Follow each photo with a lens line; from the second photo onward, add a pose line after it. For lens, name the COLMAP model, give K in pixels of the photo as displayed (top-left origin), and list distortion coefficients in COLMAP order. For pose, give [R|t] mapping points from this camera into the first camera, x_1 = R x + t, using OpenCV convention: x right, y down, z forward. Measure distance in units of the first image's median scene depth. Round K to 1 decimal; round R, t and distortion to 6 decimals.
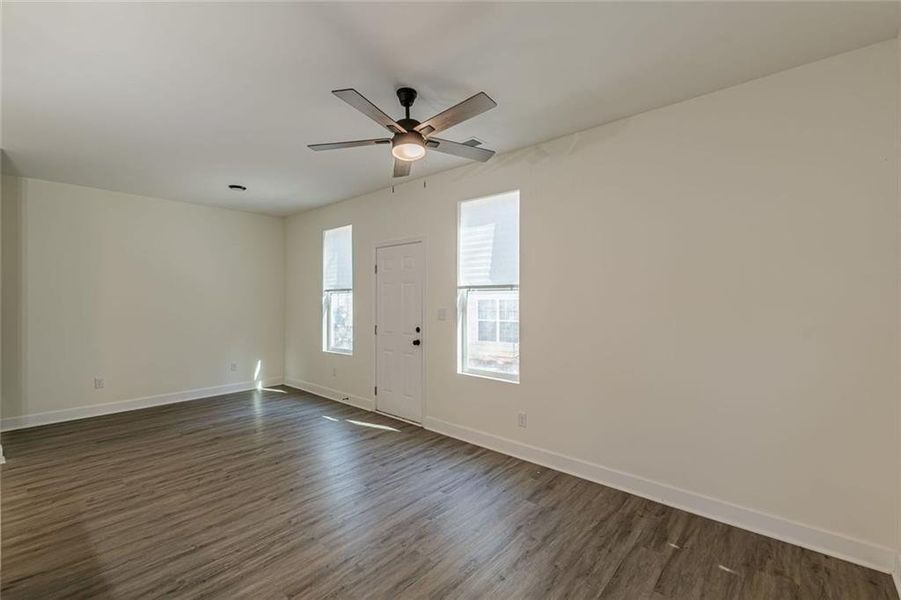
lens RADIAL K [[390.3, 0, 446.1], [0, 390.3, 293.8], [0, 0, 1]] dist [0.004746, -0.000681]
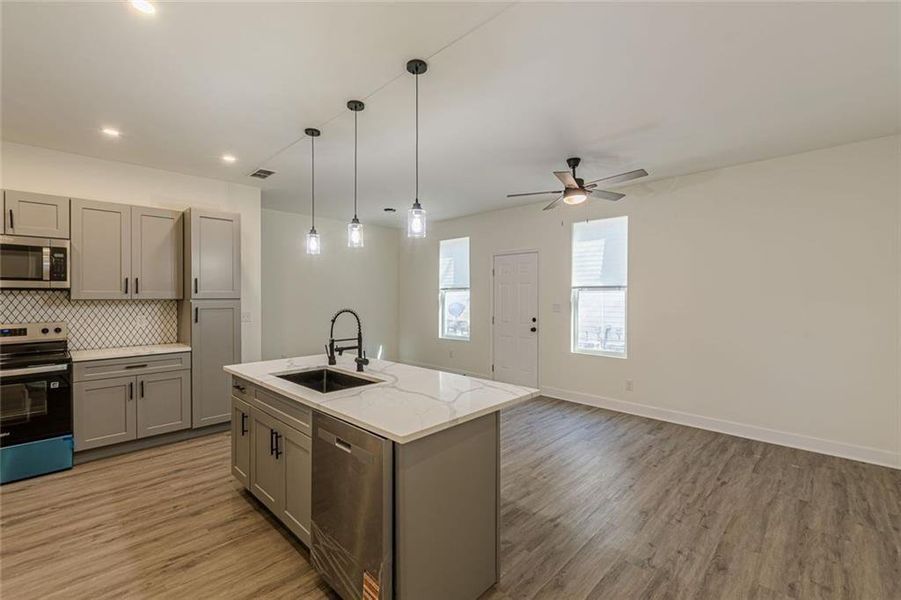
lens RADIAL K [[390.3, 0, 446.1], [0, 390.3, 295.0], [0, 0, 1]] dist [0.004746, -0.000681]
pose [[0.998370, 0.002399, -0.057026, -0.320076], [-0.001697, 0.999922, 0.012360, -0.006837], [0.057051, -0.012243, 0.998296, -0.343887]]
